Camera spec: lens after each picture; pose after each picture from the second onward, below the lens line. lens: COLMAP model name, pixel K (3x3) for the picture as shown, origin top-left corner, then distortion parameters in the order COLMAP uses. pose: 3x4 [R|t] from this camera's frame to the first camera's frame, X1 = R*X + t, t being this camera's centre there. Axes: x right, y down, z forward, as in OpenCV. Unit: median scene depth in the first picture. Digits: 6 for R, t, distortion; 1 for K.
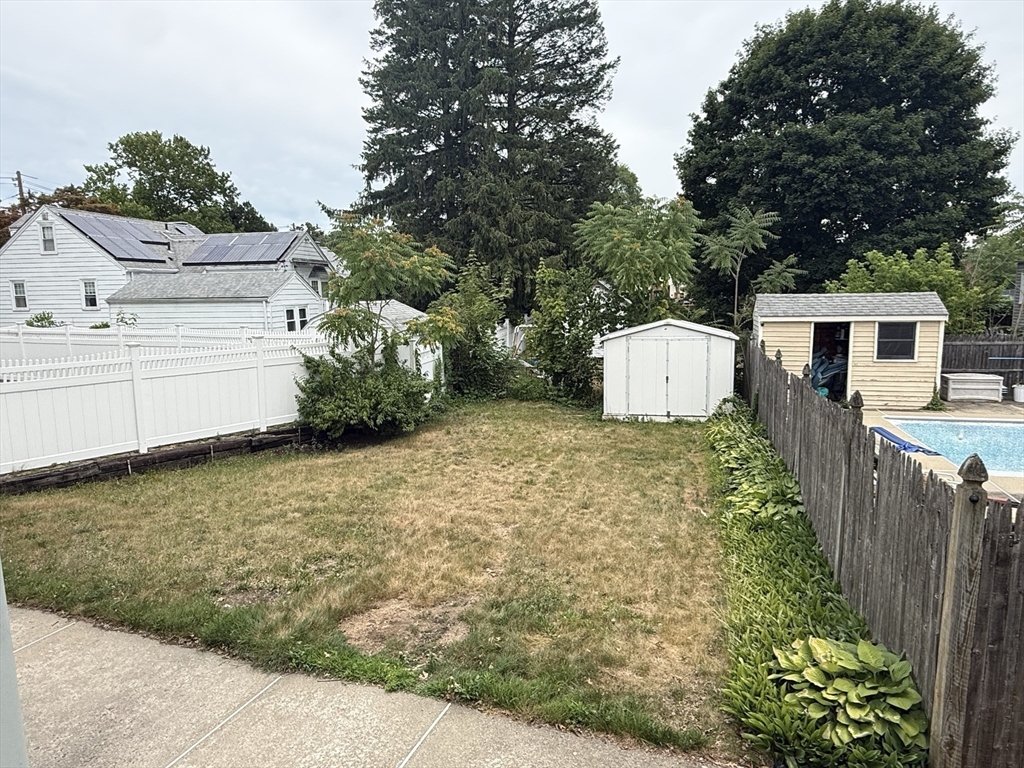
lens RADIAL K [[645.2, 0, 510.1], [0, 645.2, 381.0], [0, 0, 1]] dist [0.002136, -0.005149]
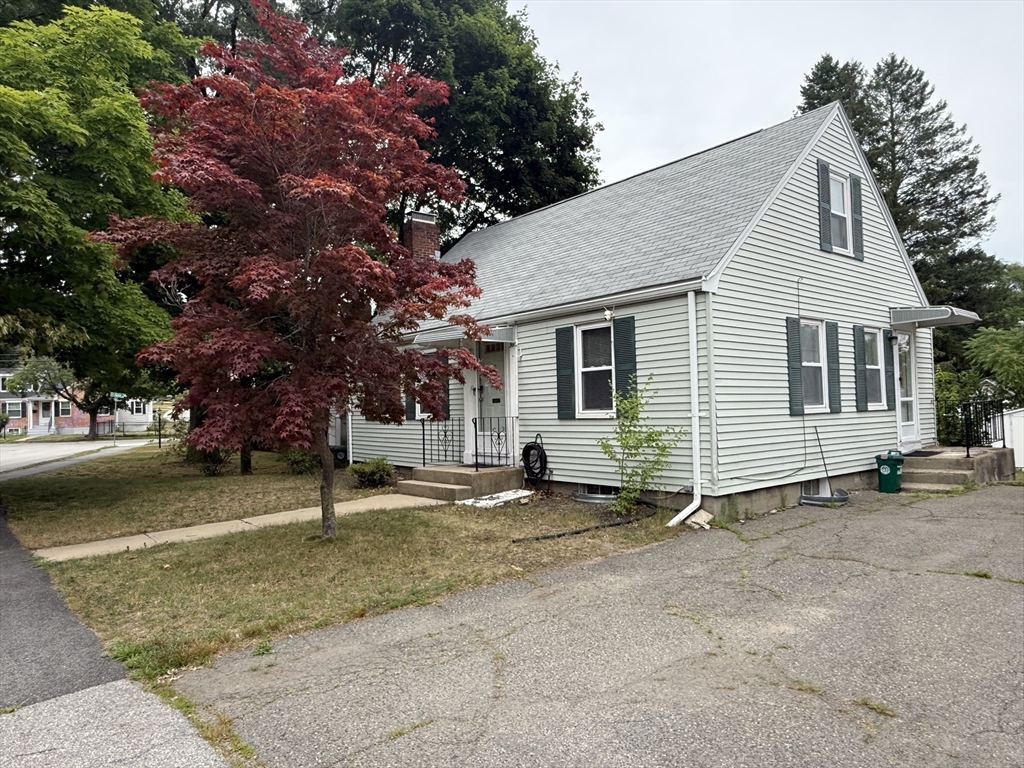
lens RADIAL K [[645.2, 0, 521.2], [0, 645.2, 387.2], [0, 0, 1]] dist [0.002136, -0.005149]
pose [[0.880013, -0.015805, -0.474686, -0.088500], [-0.057790, 0.988457, -0.140048, 0.120158], [0.471420, 0.150676, 0.868942, -0.711125]]
